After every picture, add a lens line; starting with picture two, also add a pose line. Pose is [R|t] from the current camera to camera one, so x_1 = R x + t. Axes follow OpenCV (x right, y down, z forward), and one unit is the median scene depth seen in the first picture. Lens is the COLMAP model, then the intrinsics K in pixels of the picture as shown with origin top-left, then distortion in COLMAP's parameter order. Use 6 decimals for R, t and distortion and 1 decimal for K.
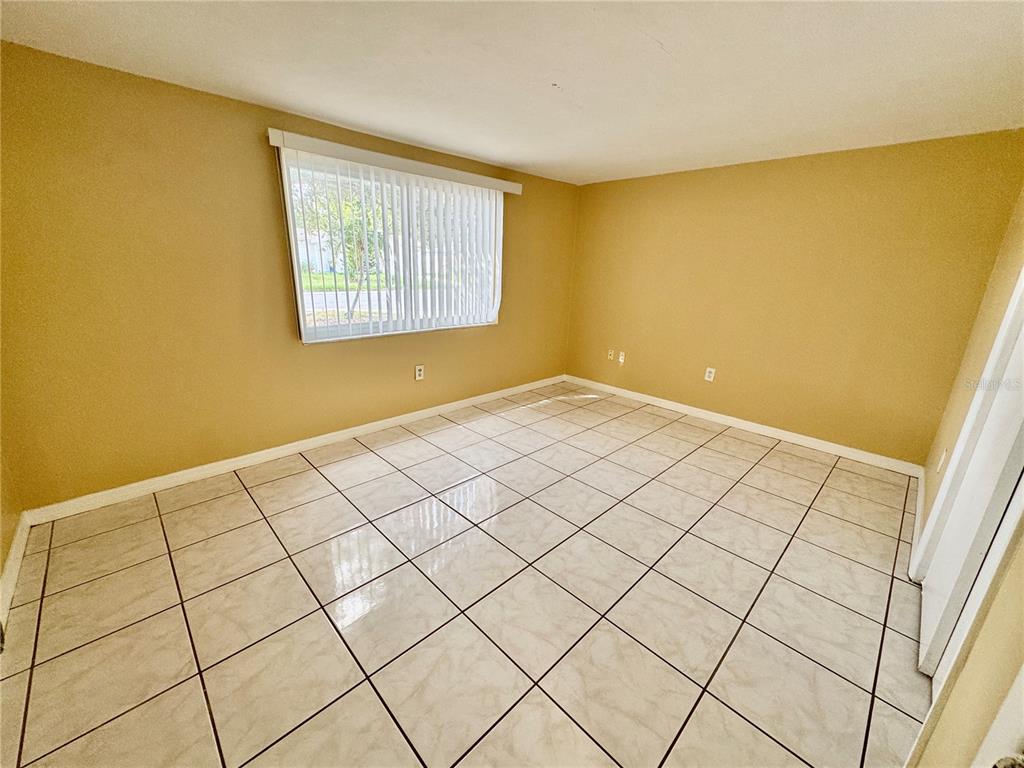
lens RADIAL K [[408.9, 0, 512.0], [0, 408.9, 384.0], [0, 0, 1]] dist [0.001804, -0.000127]
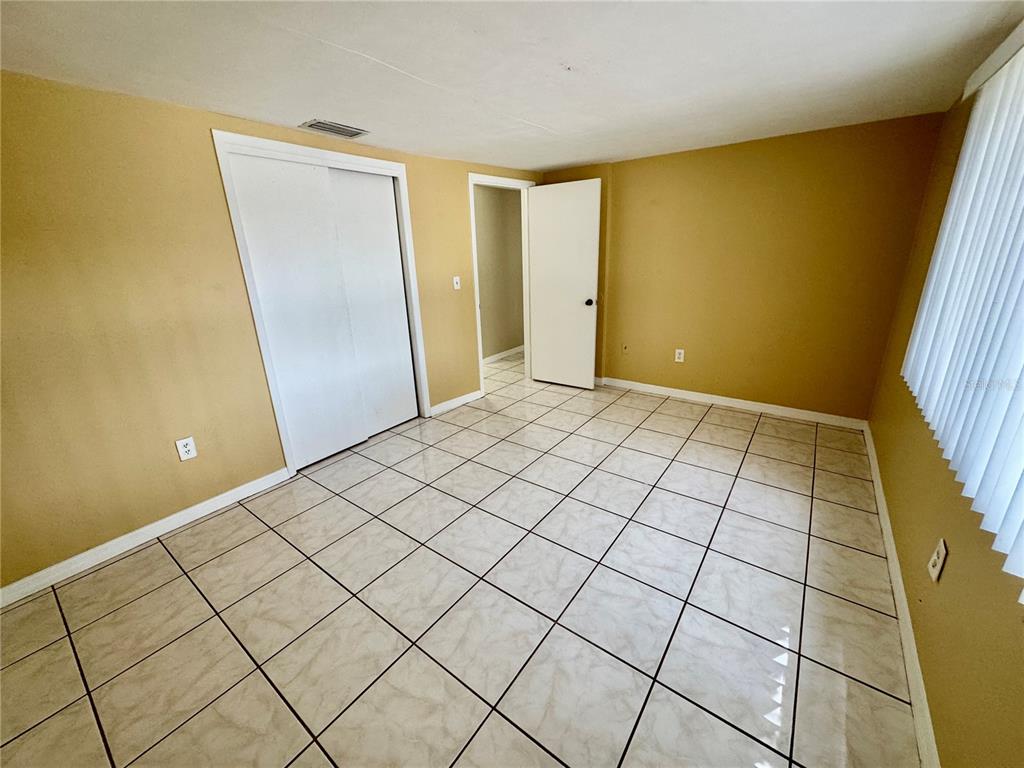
lens RADIAL K [[408.9, 0, 512.0], [0, 408.9, 384.0], [0, 0, 1]] dist [0.001804, -0.000127]
pose [[-0.987977, 0.047274, -0.147196, 0.268459], [-0.044378, 0.825312, 0.562931, -0.450351], [0.148095, 0.562695, -0.813291, 1.436720]]
